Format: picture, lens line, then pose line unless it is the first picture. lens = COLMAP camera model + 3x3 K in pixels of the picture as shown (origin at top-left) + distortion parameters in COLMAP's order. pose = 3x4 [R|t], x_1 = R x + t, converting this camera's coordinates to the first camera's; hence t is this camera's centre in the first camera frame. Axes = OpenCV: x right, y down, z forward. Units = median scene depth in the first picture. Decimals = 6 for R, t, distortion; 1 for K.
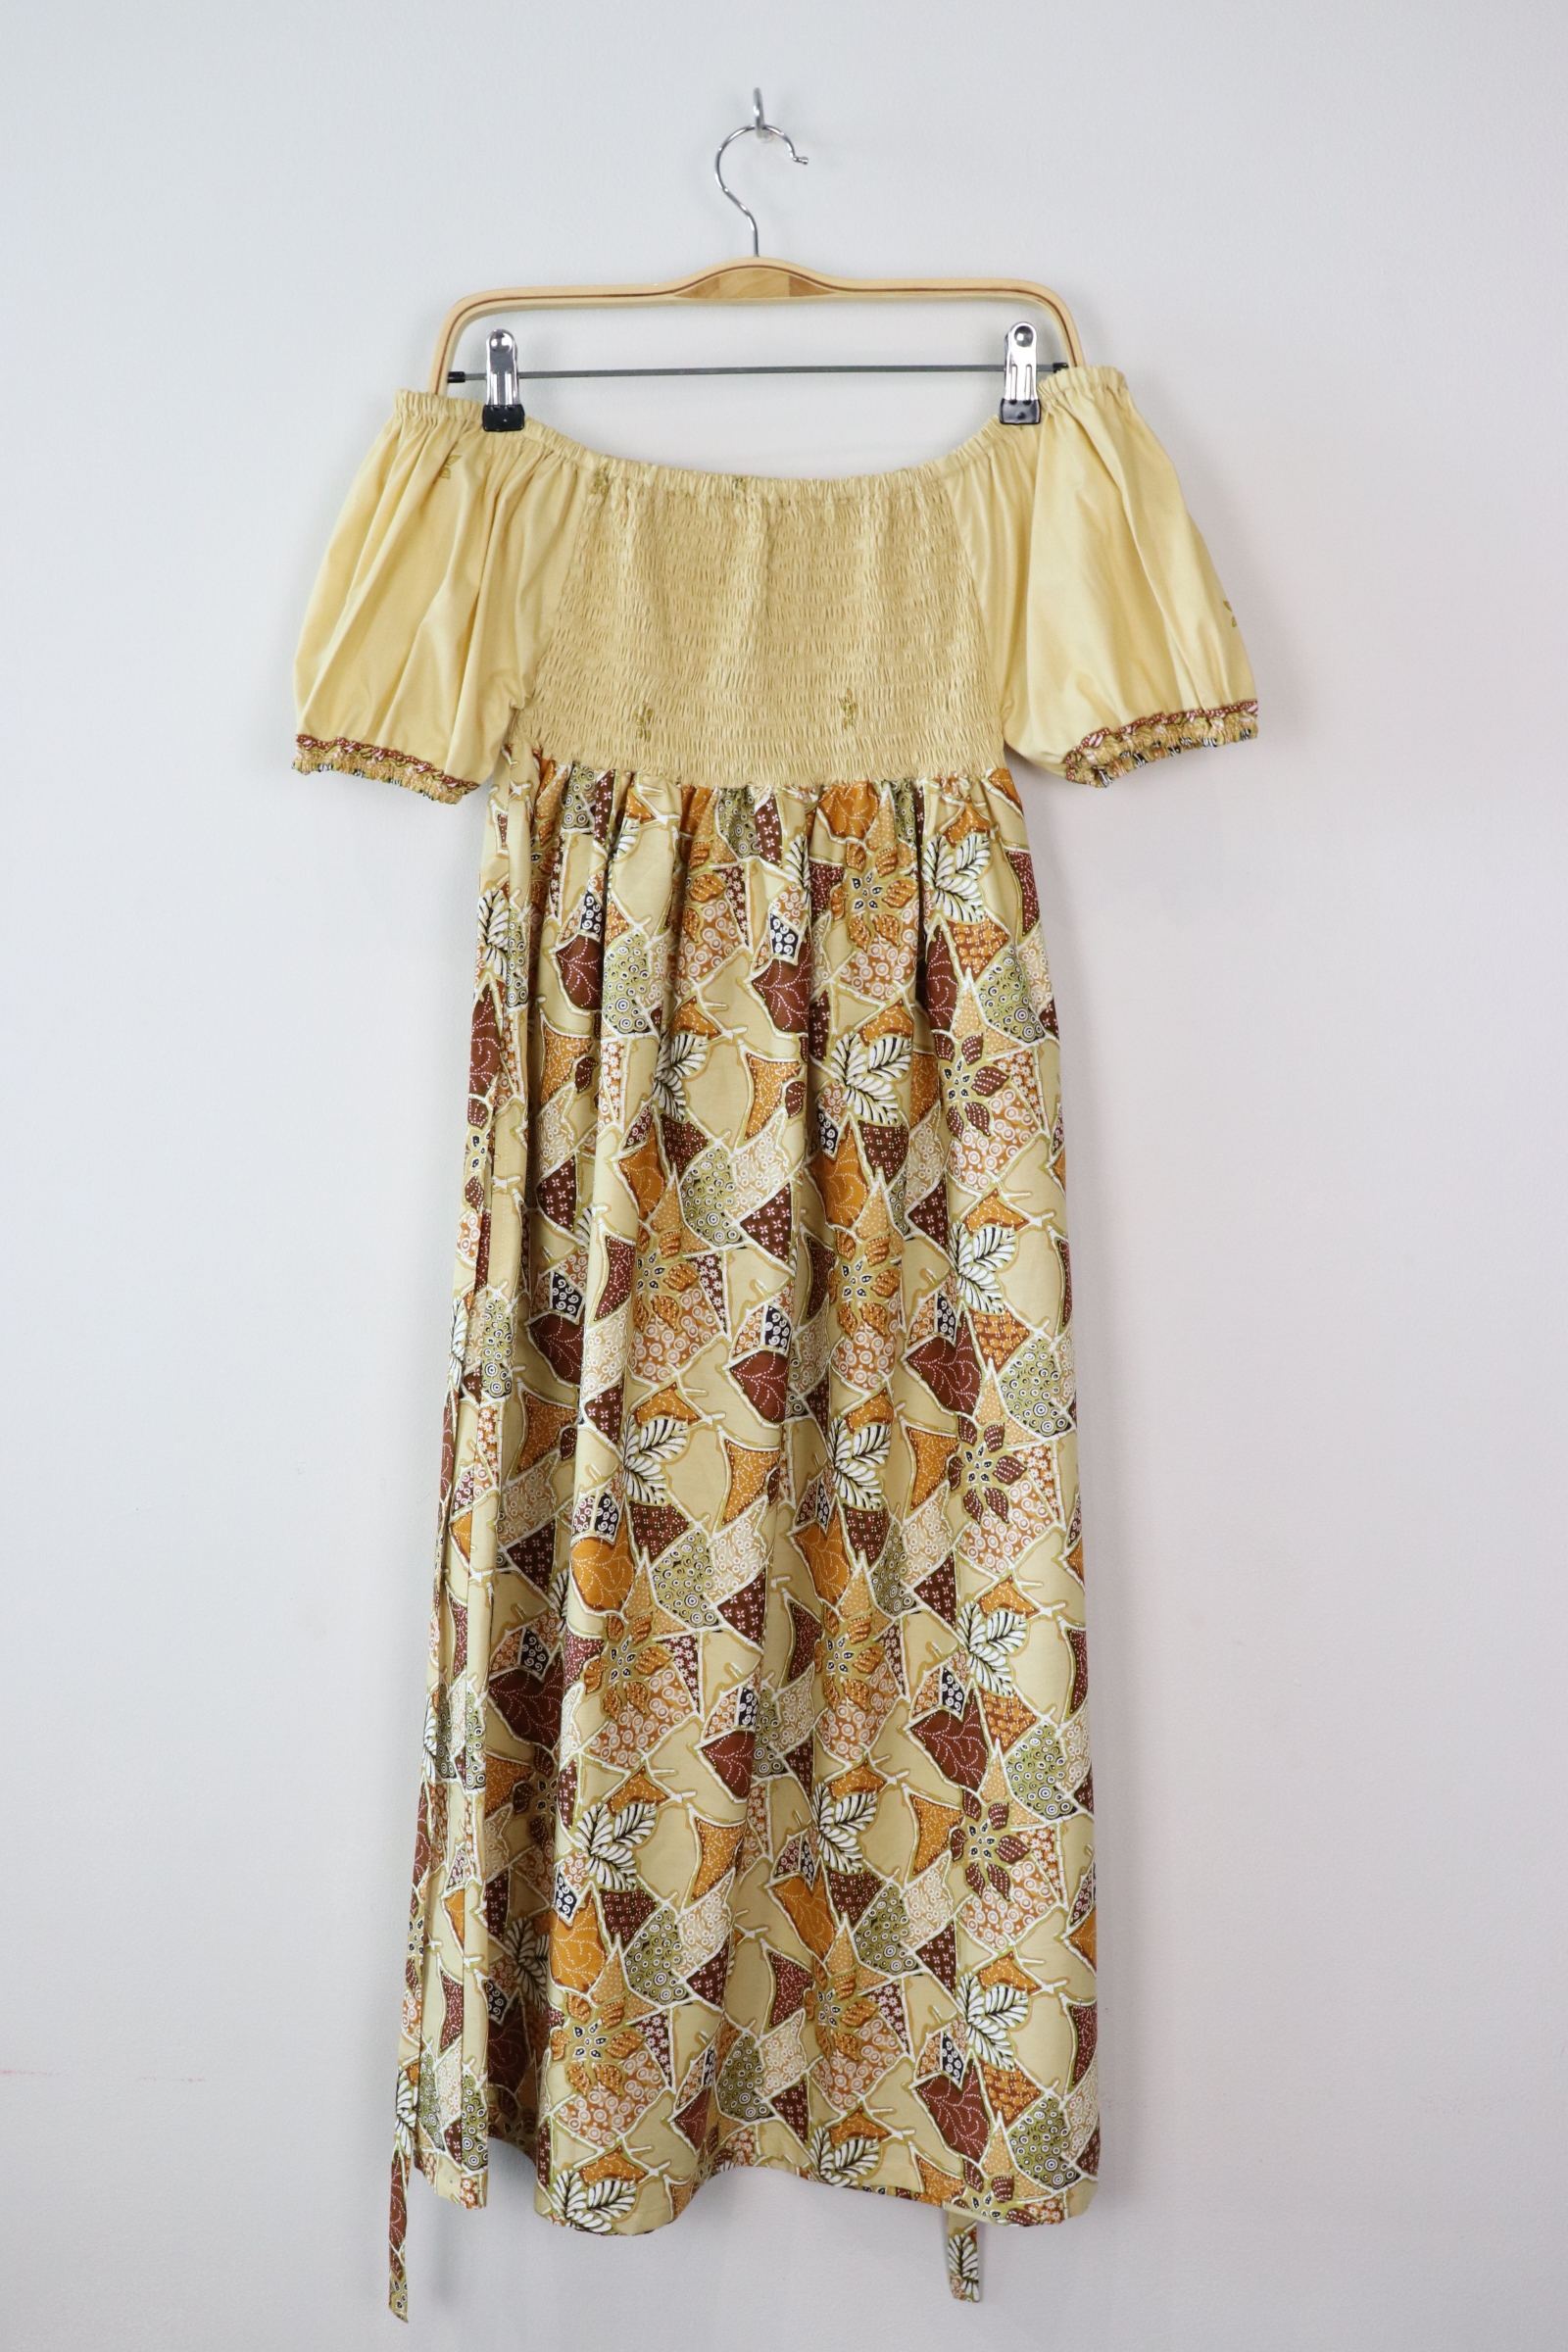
lens RADIAL K [[2397.1, 0, 779.1], [0, 2397.1, 1196.8], [0, 0, 1]] dist [-0.109944, 0.000000]
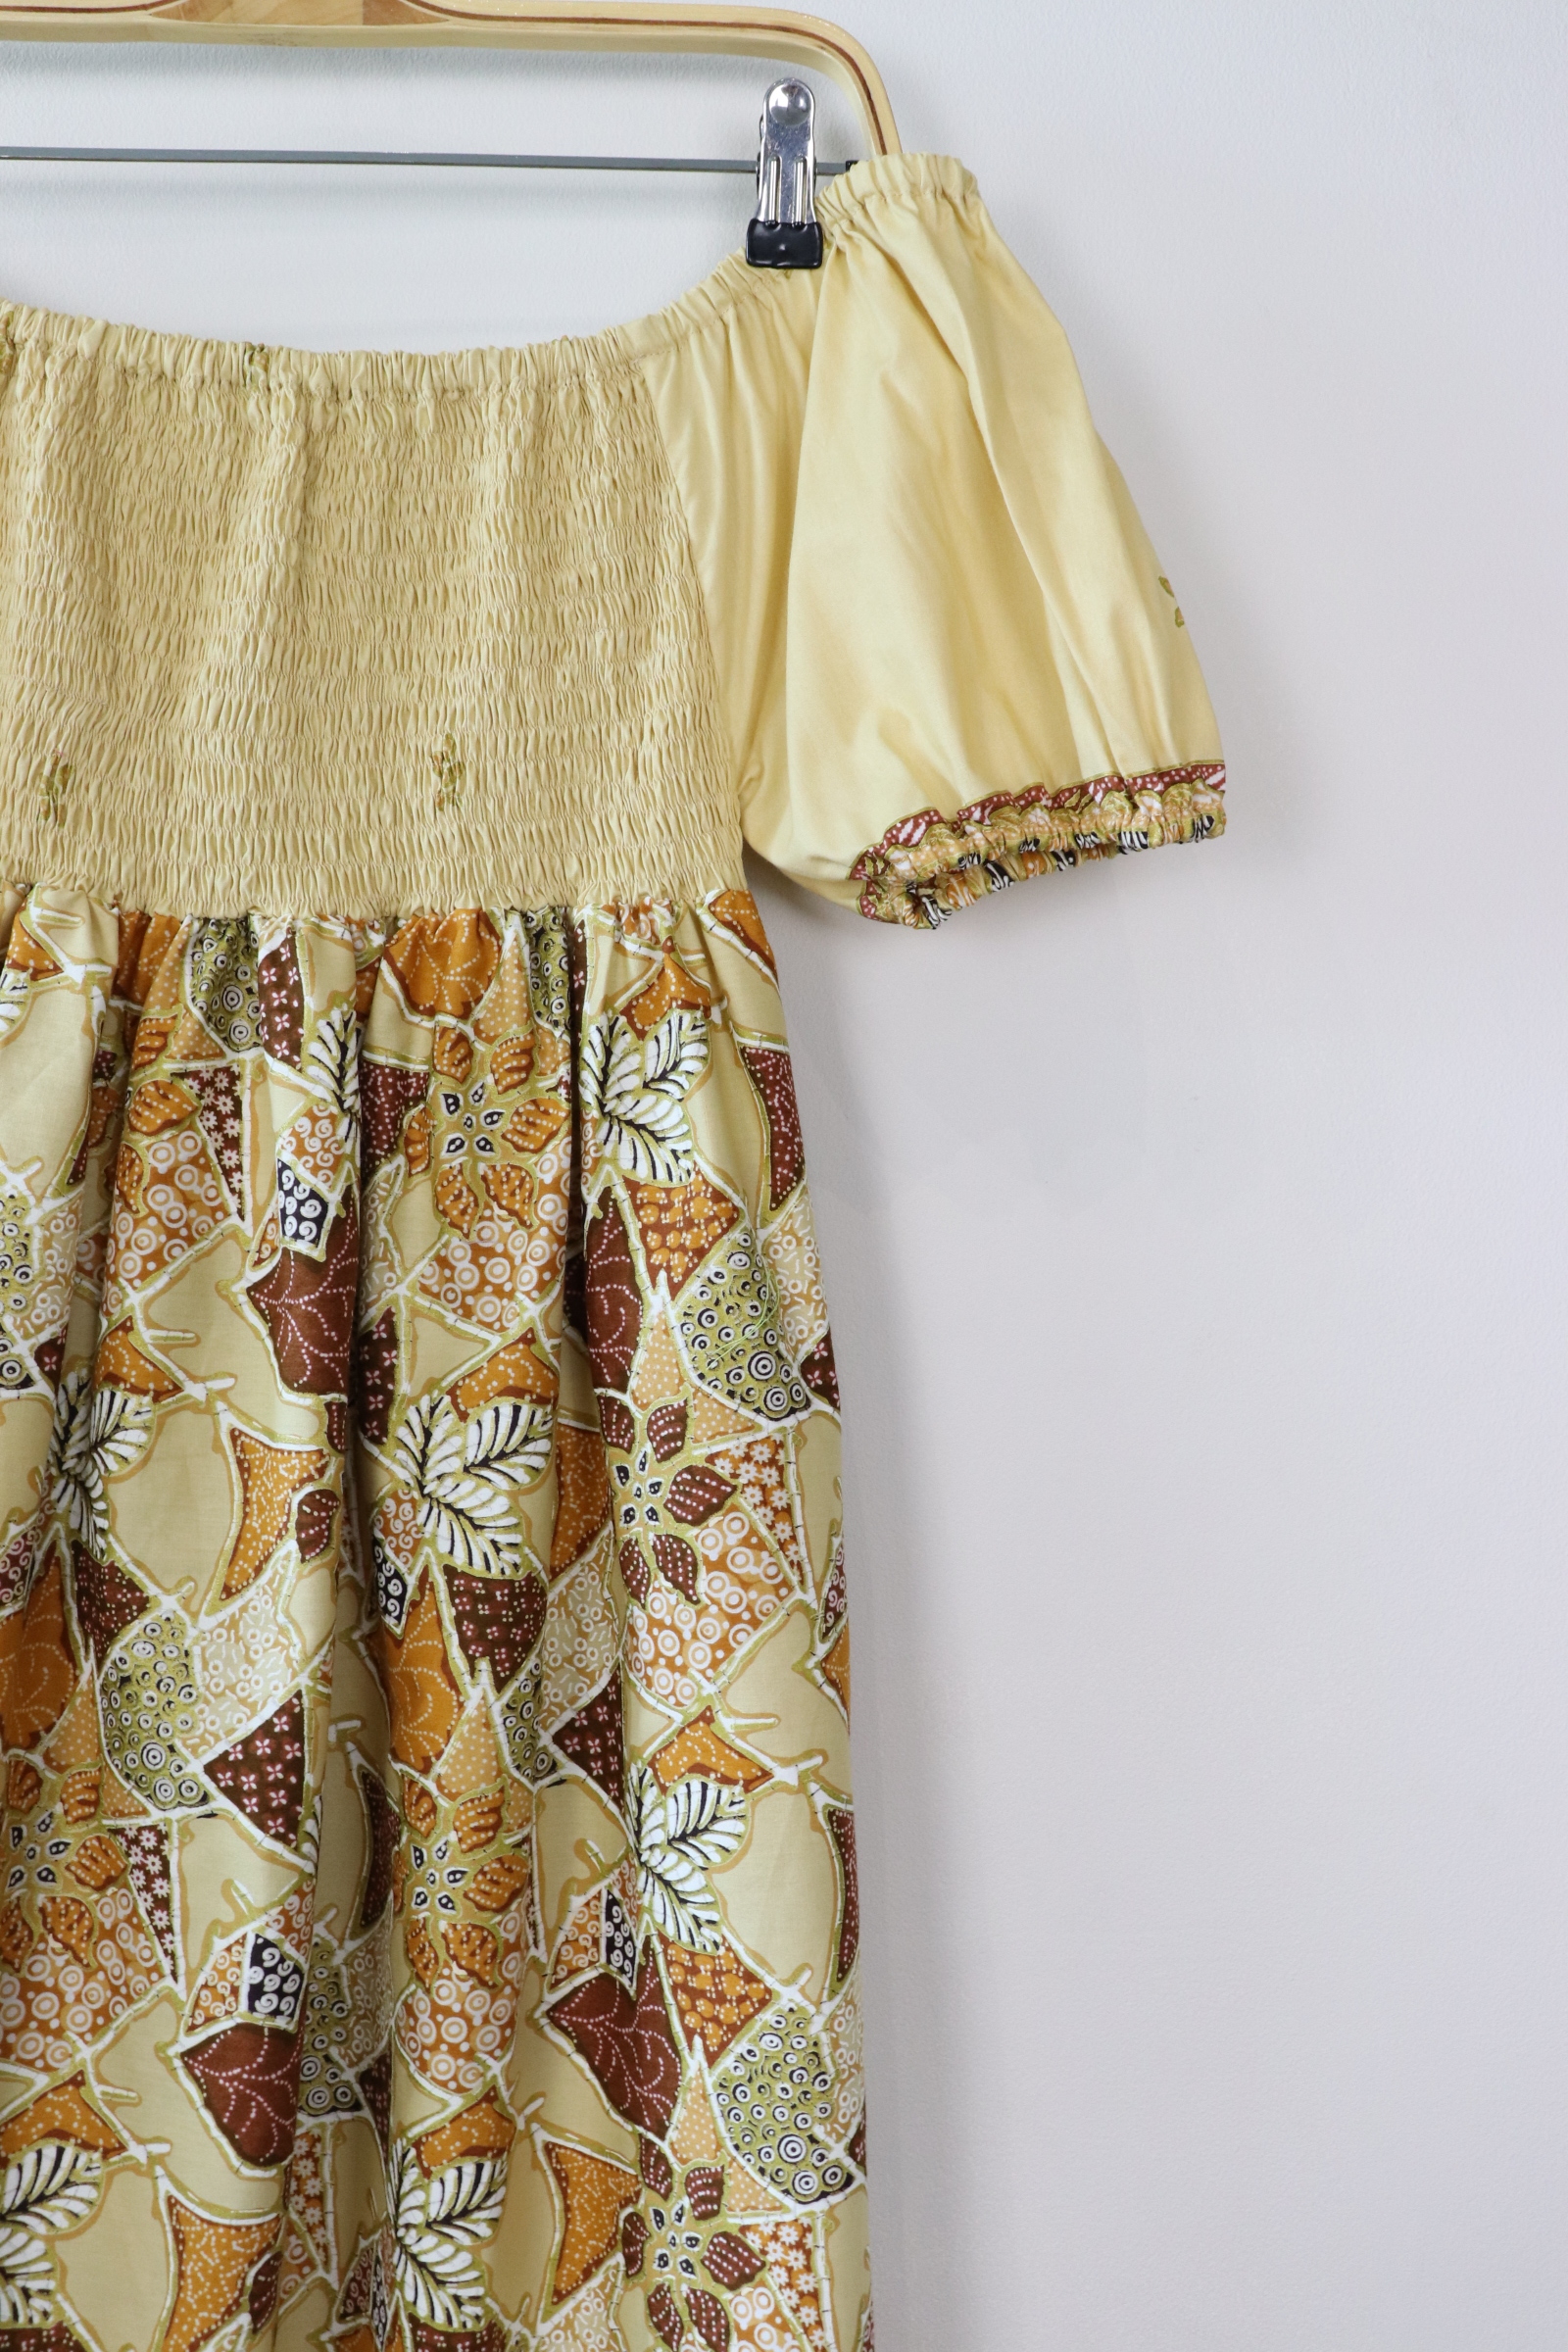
lens RADIAL K [[2397.1, 0, 835.4], [0, 2397.1, 1213.5], [0, 0, 1]] dist [-0.109944, 0.000000]
pose [[0.997282, 0.016809, 0.071737, 0.078523], [-0.009827, 0.995276, -0.096587, -0.058313], [-0.073022, 0.095619, 0.992736, 0.483746]]
